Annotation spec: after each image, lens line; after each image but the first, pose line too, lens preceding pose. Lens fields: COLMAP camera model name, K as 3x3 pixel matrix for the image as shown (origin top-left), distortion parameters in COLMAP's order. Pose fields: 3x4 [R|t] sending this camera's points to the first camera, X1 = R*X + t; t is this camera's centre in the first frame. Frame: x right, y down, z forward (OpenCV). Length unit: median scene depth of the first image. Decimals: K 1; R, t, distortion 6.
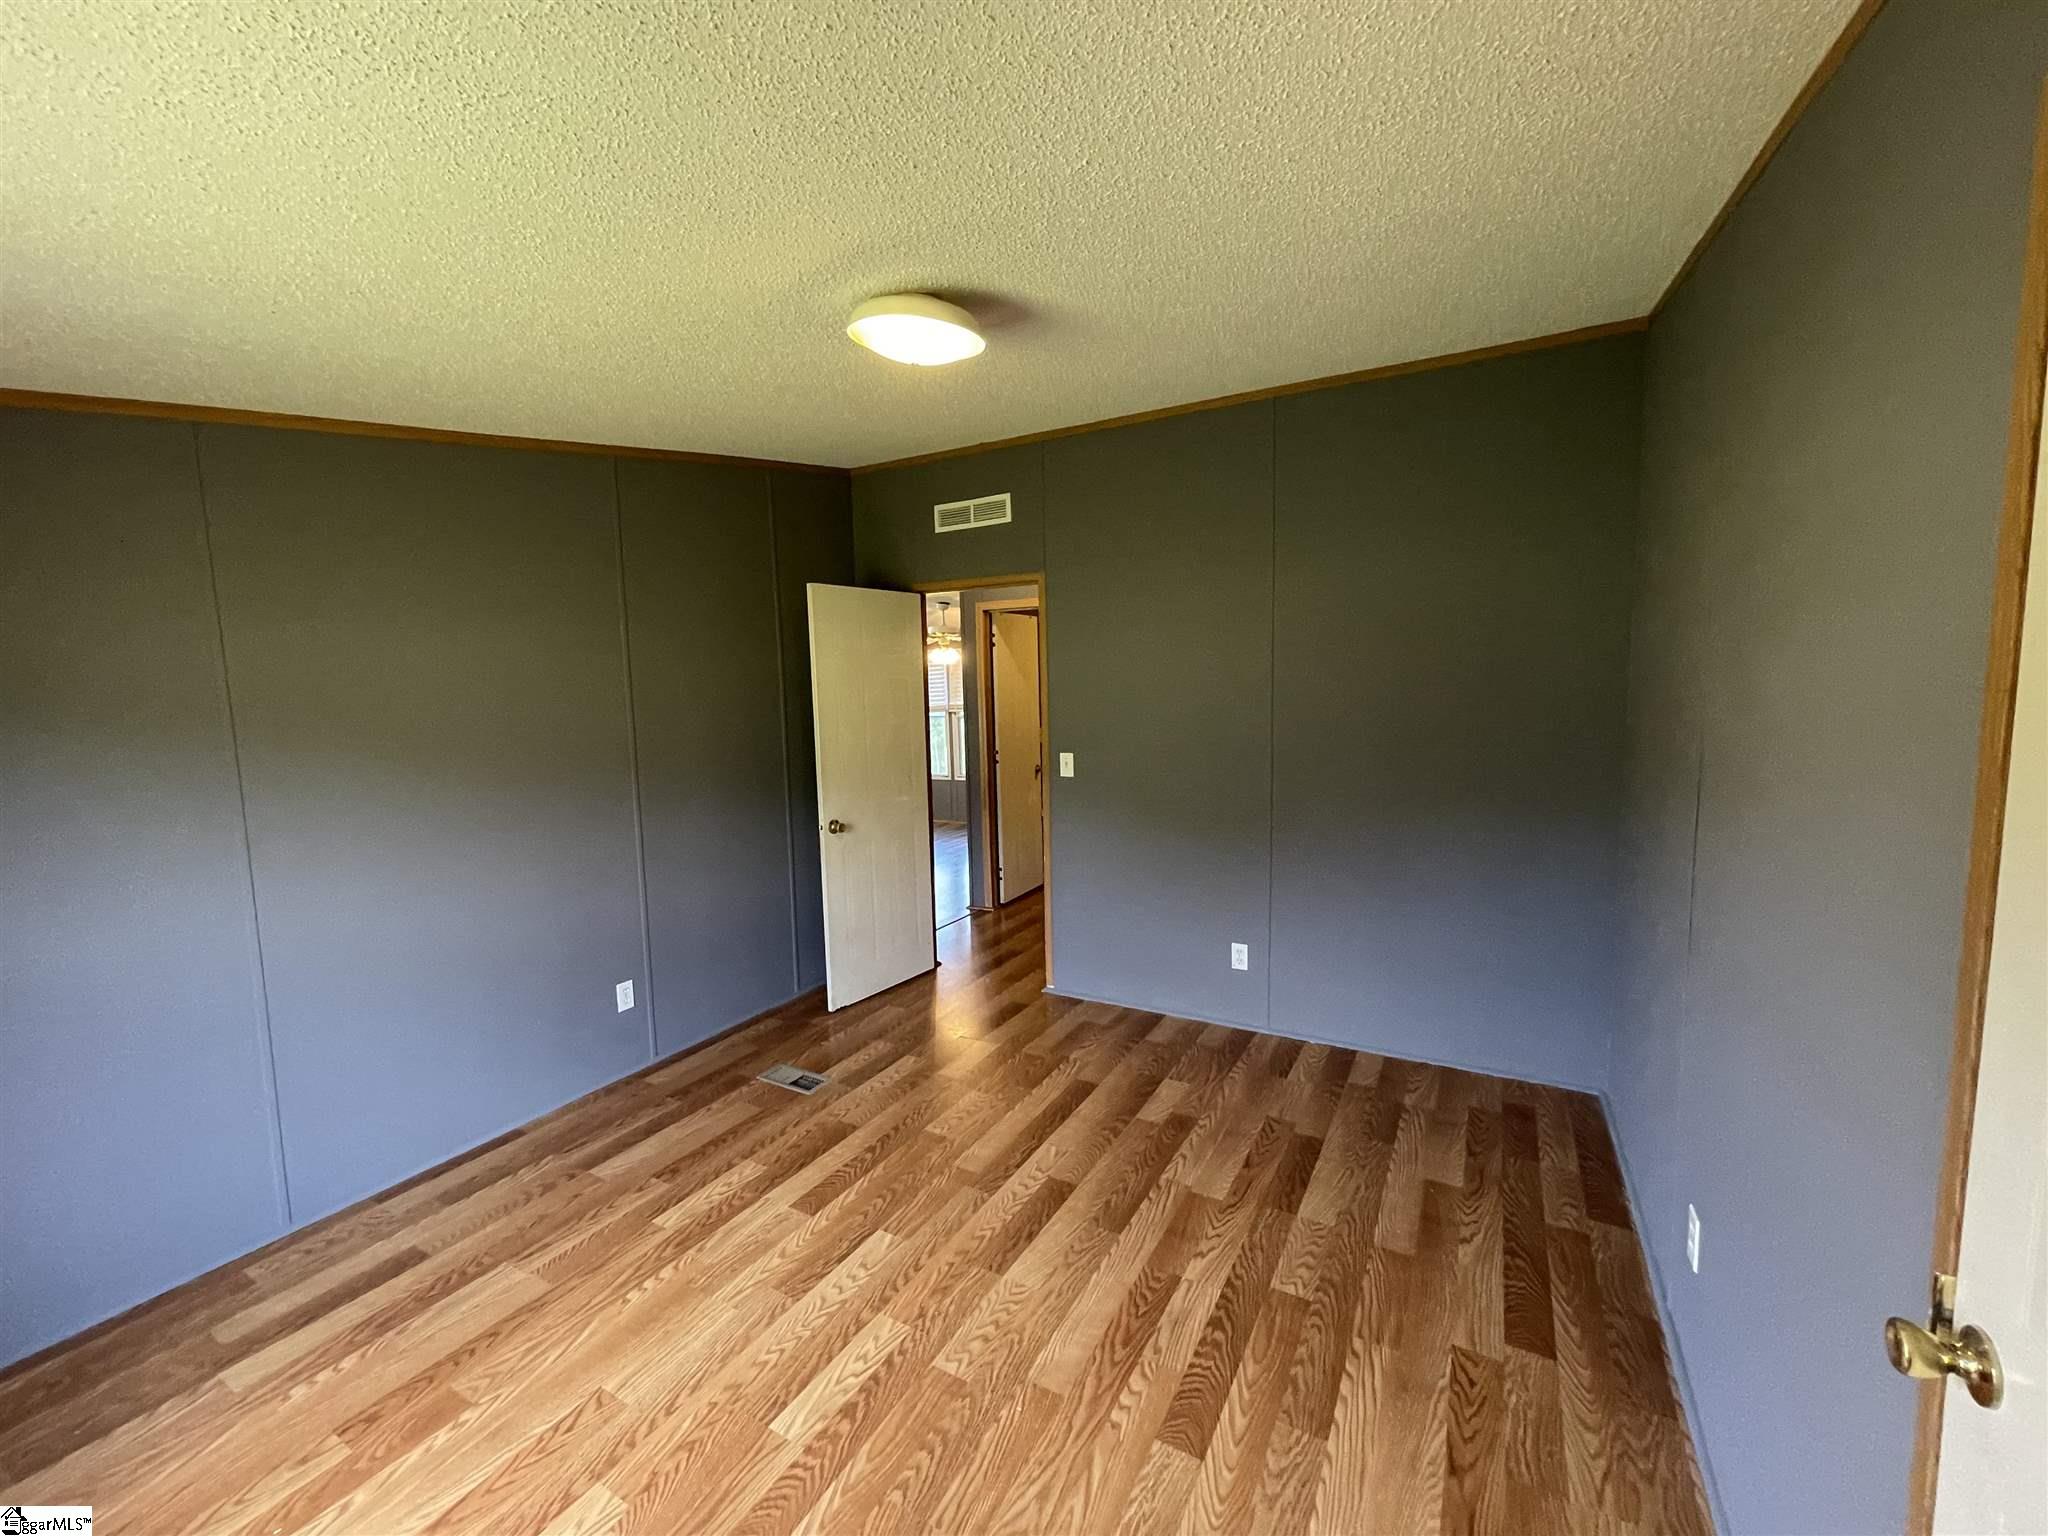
lens RADIAL K [[831.0, 0, 1018.9], [0, 831.0, 770.3], [0, 0, 1]] dist [0.000587, 0.000206]
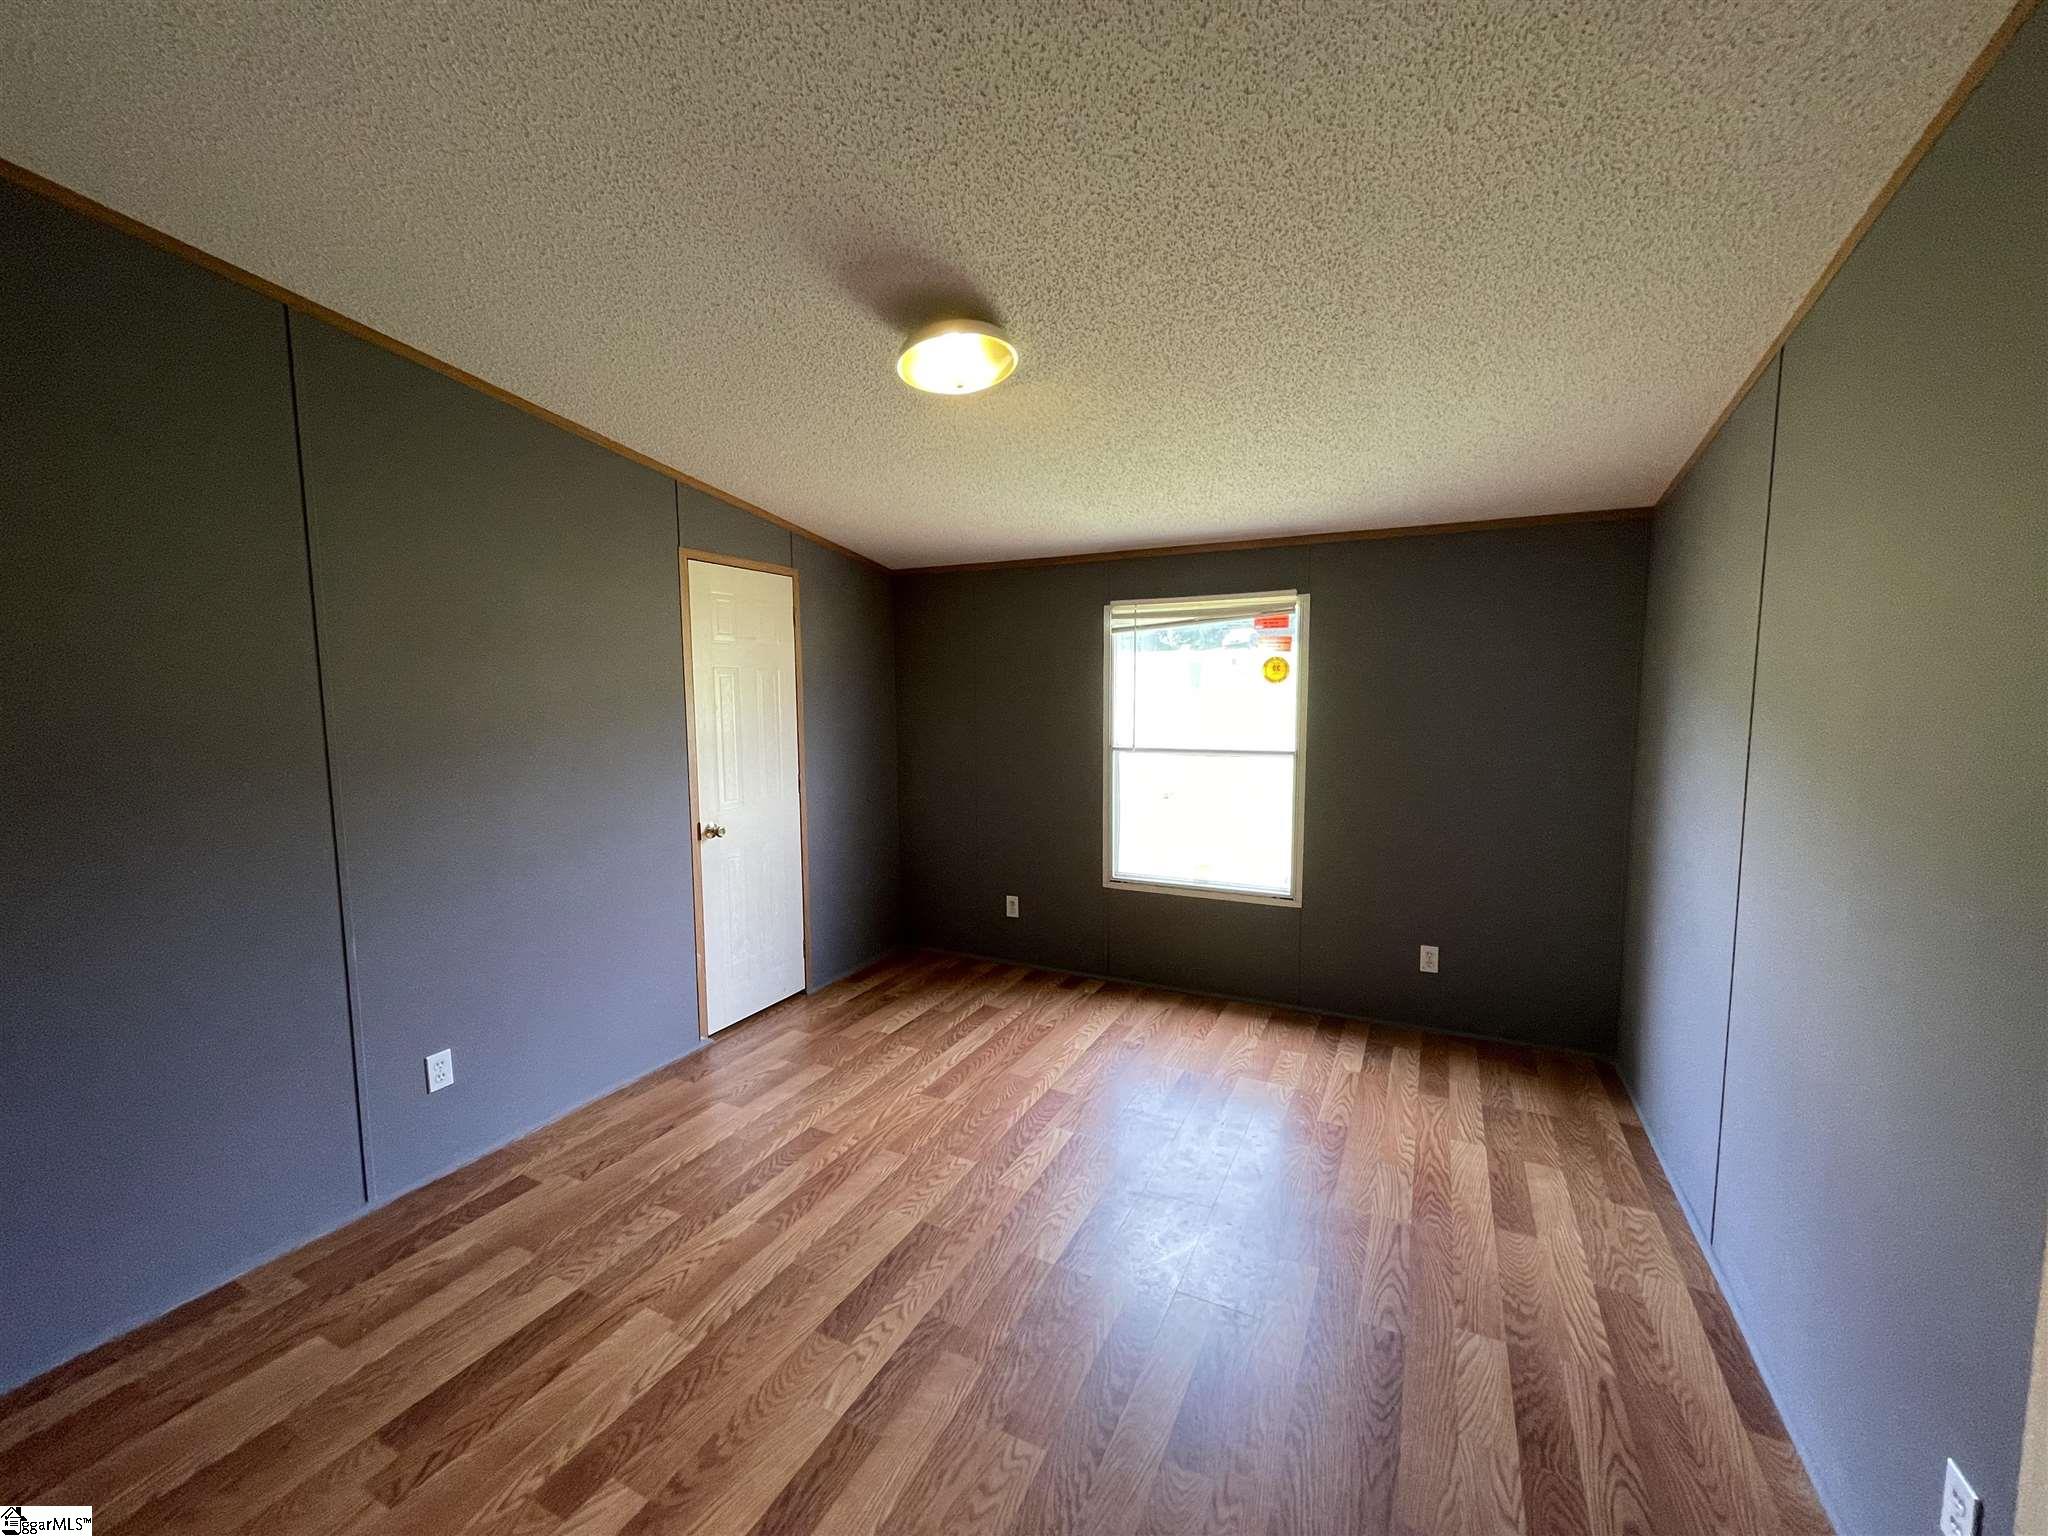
lens RADIAL K [[831.0, 0, 1018.9], [0, 831.0, 770.3], [0, 0, 1]] dist [0.000587, 0.000206]
pose [[-0.997932, 0.036496, -0.052918, -0.104024], [0.025021, 0.978815, 0.203213, -0.168506], [0.059214, 0.201468, -0.977704, 1.834762]]
